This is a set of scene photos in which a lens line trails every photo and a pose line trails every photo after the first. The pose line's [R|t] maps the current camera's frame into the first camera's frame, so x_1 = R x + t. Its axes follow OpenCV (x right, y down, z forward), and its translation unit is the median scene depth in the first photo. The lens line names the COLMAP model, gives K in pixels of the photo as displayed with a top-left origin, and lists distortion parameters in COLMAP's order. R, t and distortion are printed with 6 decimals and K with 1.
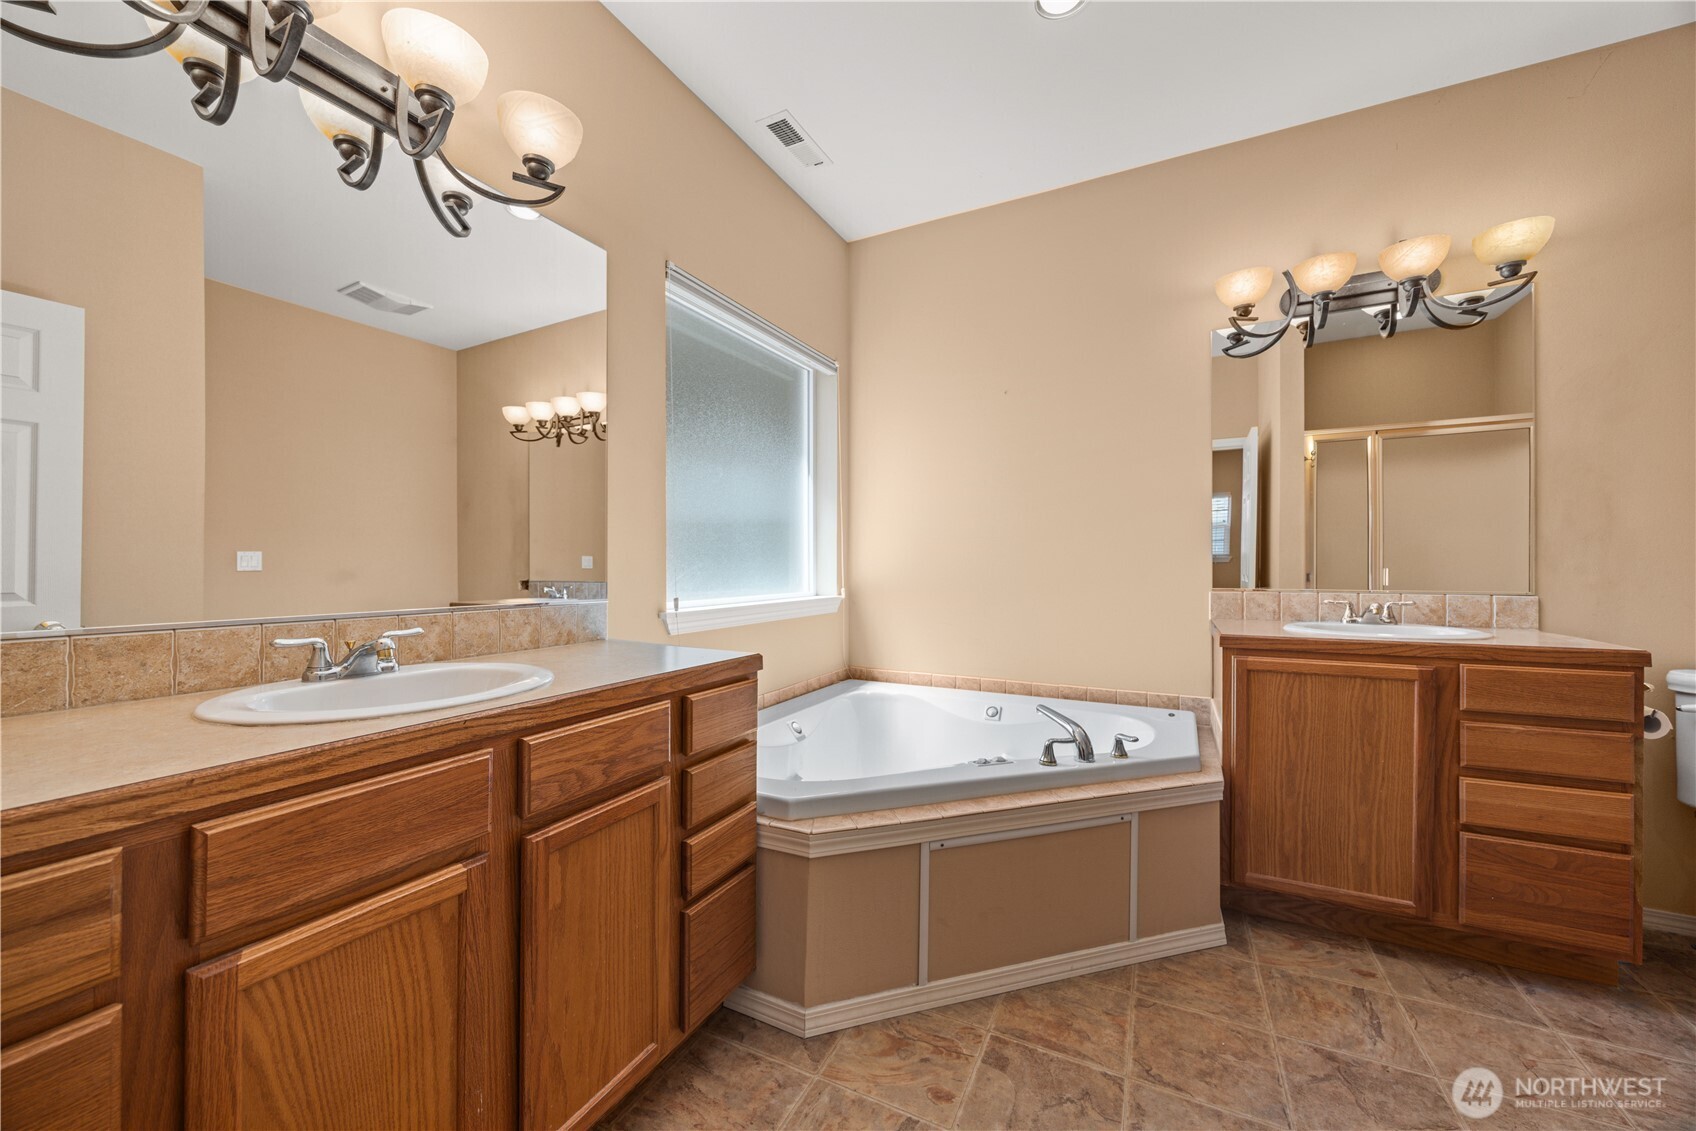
lens RADIAL K [[650.3, 0, 851.6], [0, 650.3, 577.0], [0, 0, 1]] dist [0.002130, 0.000140]
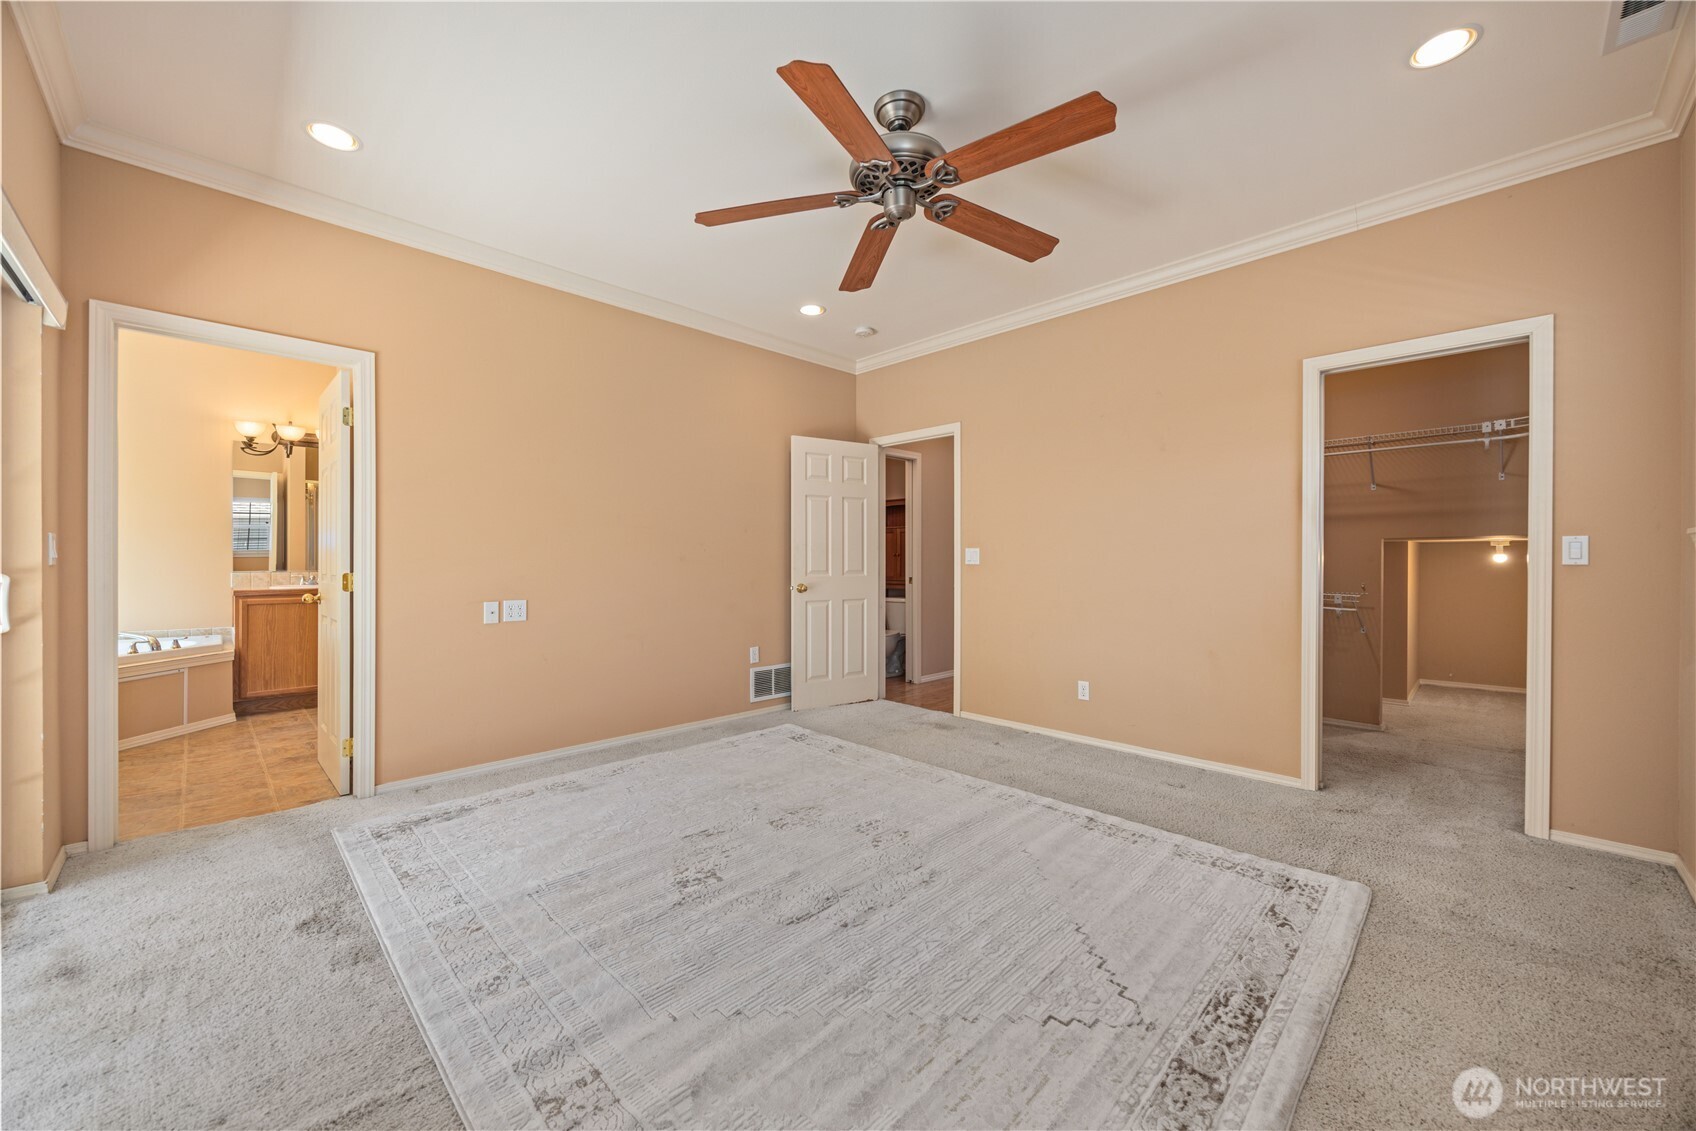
lens RADIAL K [[650.3, 0, 850.7], [0, 650.3, 558.3], [0, 0, 1]] dist [0.002130, 0.000140]
pose [[0.332124, 0.001091, 0.943235, -0.881371], [-0.000481, 0.999999, -0.000987, -0.023688], [-0.943236, -0.000126, 0.332124, -1.822760]]
